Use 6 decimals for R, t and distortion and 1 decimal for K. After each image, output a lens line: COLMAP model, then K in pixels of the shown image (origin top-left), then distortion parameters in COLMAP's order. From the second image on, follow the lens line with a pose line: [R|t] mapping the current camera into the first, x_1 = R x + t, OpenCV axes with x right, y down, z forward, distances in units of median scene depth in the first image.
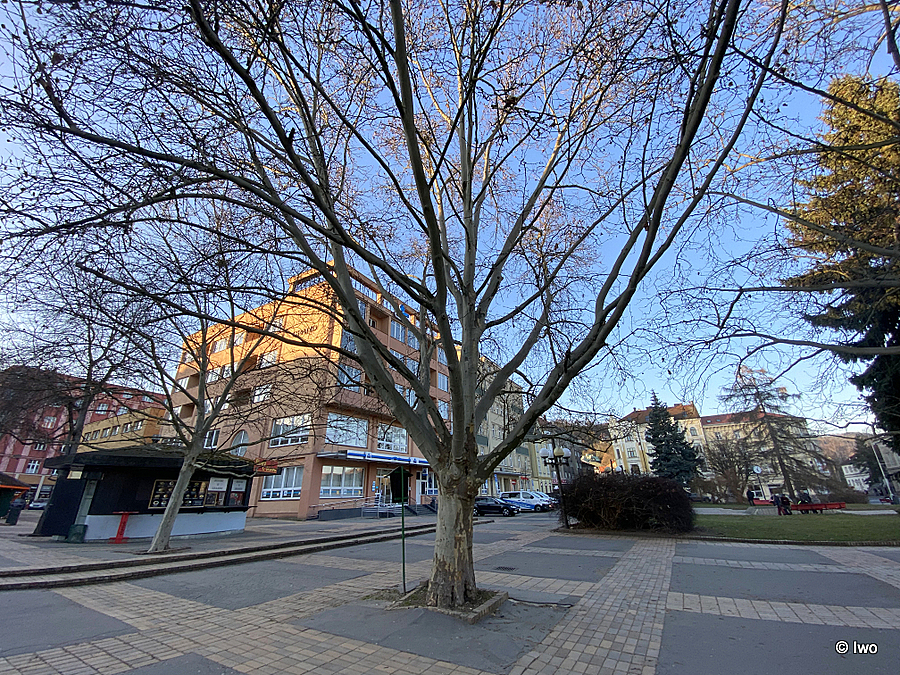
lens RADIAL K [[363.9, 0, 450.0], [0, 363.9, 337.5], [0, 0, 1]] dist [0.016254, -0.019664]
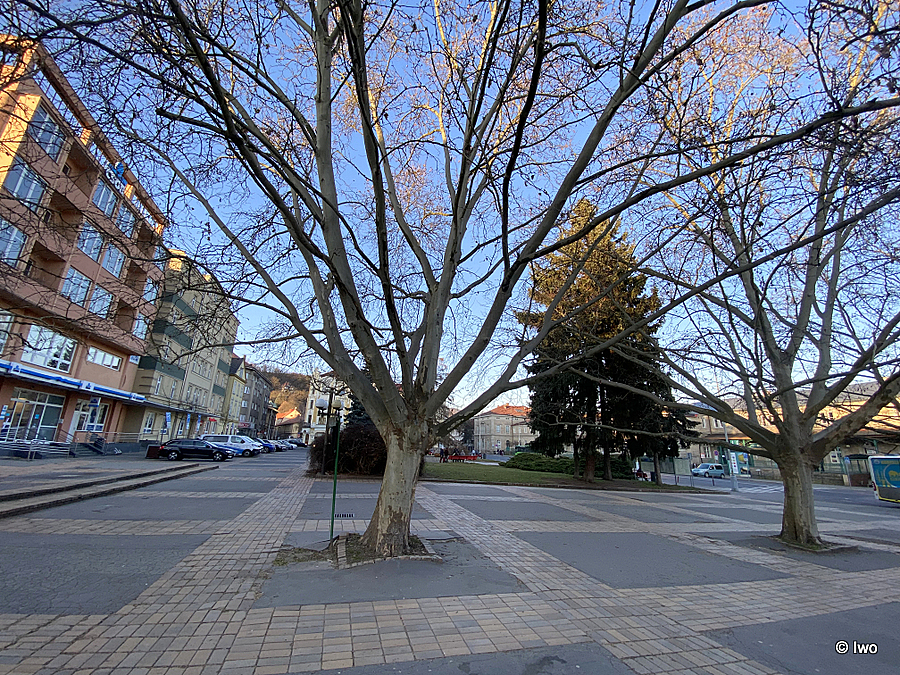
lens RADIAL K [[363.9, 0, 450.0], [0, 363.9, 337.5], [0, 0, 1]] dist [0.016254, -0.019664]
pose [[0.690597, 0.239208, 0.682535, -0.755402], [-0.326870, 0.945069, -0.000488, 0.105437], [-0.645160, -0.222763, 0.730852, 0.279756]]
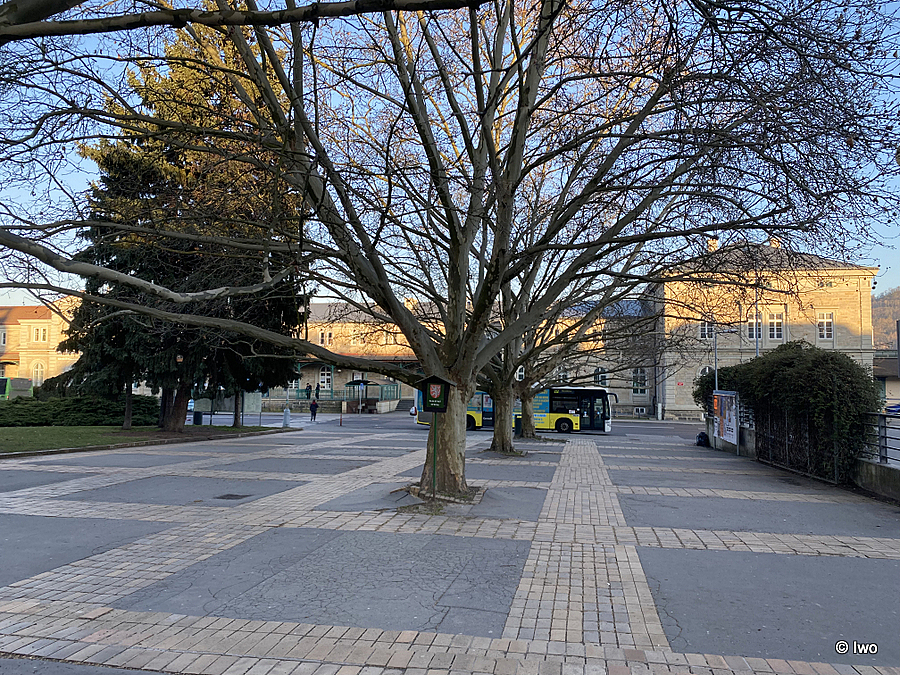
lens RADIAL K [[677.4, 0, 450.0], [0, 677.4, 337.5], [0, 0, 1]] dist [0.113884, -0.190082]
pose [[-0.314988, 0.071405, 0.946406, -2.172150], [-0.380110, 0.904210, -0.194732, 0.724149], [-0.869654, -0.421077, -0.257673, 1.799197]]
